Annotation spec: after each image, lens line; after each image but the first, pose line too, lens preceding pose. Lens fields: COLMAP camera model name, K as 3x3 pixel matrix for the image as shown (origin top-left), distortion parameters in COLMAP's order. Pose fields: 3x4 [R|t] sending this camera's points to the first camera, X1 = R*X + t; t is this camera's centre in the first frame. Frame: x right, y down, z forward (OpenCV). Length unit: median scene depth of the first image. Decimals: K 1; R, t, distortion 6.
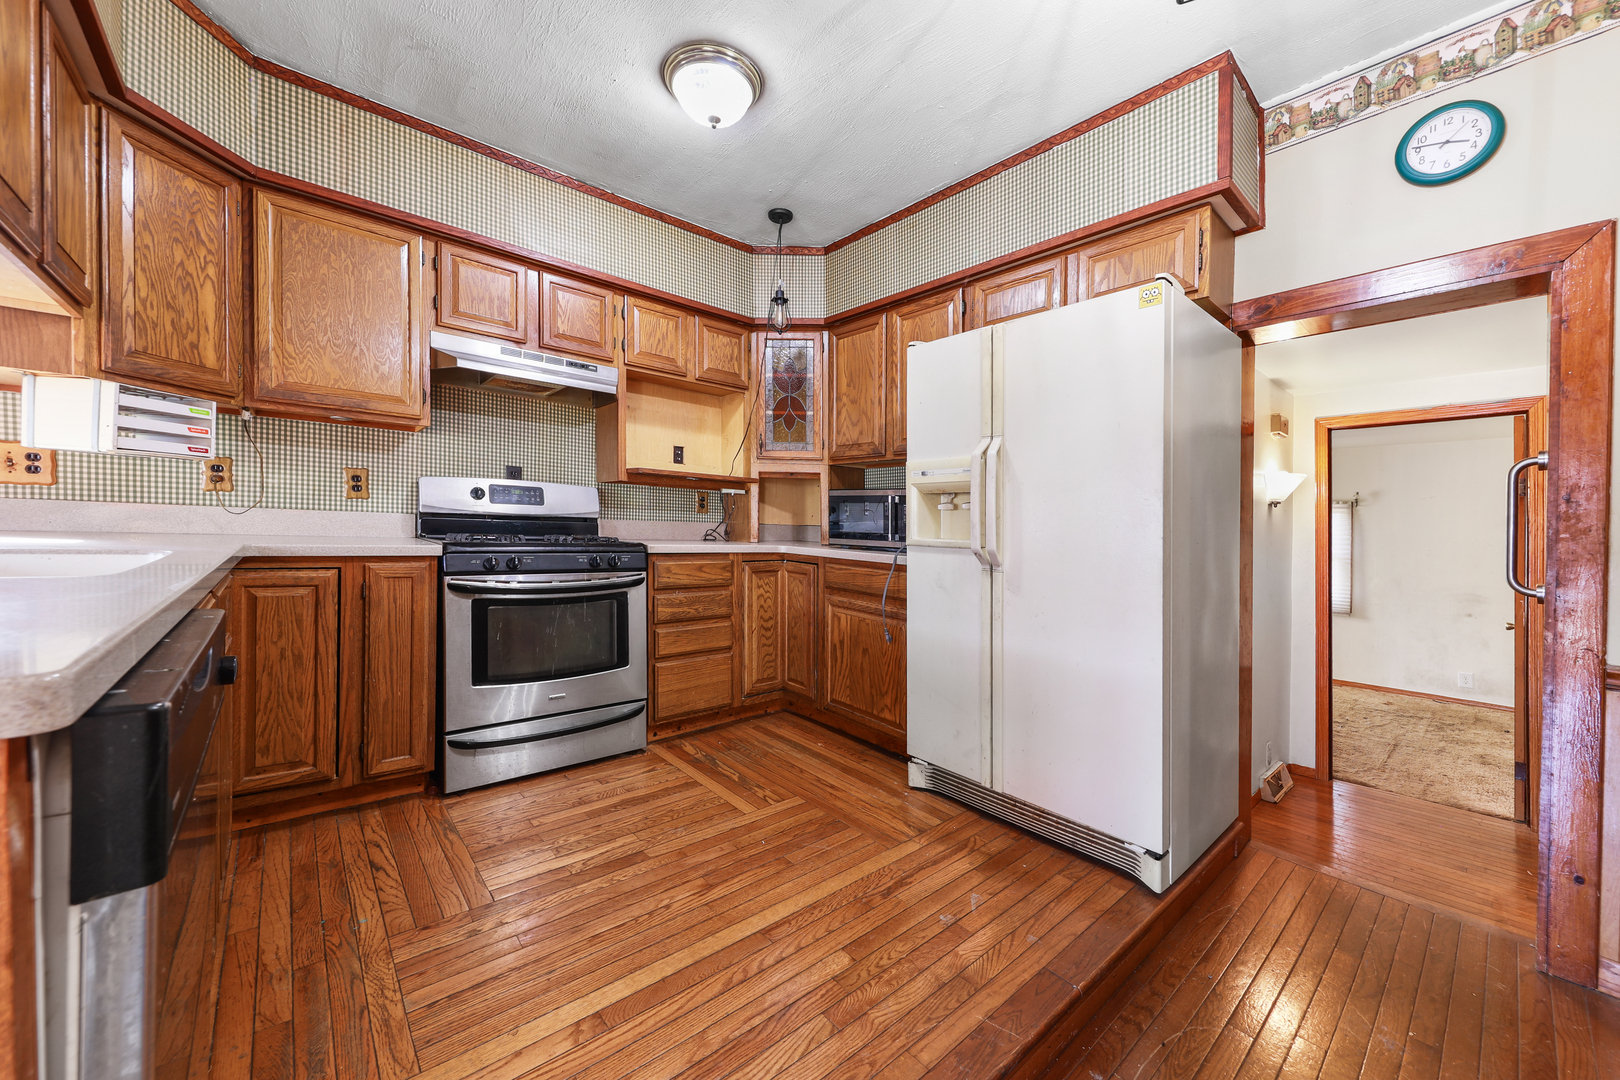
lens RADIAL K [[595.7, 0, 814.7], [0, 595.7, 552.3], [0, 0, 1]] dist [0.006924, -0.001233]
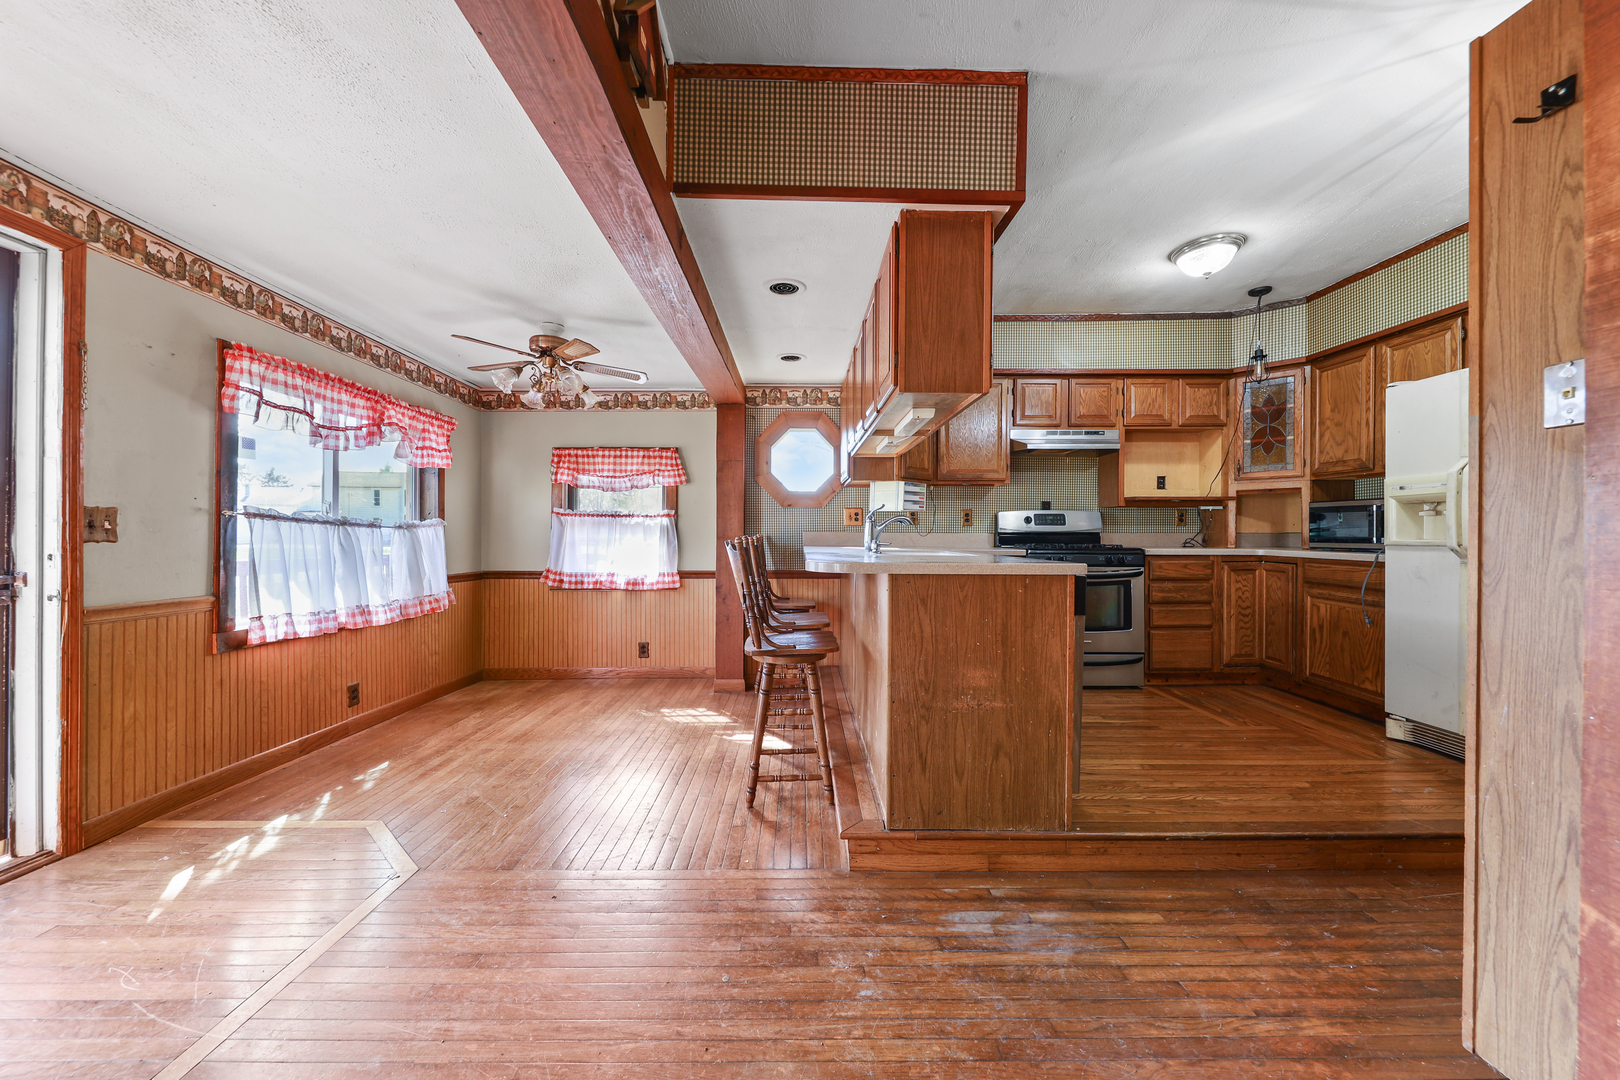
lens RADIAL K [[595.7, 0, 807.6], [0, 595.7, 565.4], [0, 0, 1]] dist [0.006924, -0.001233]
pose [[0.763667, 0.002075, -0.645607, 0.032031], [-0.003892, 0.999991, -0.001389, 0.029358], [0.645599, 0.003574, 0.763668, -0.602116]]
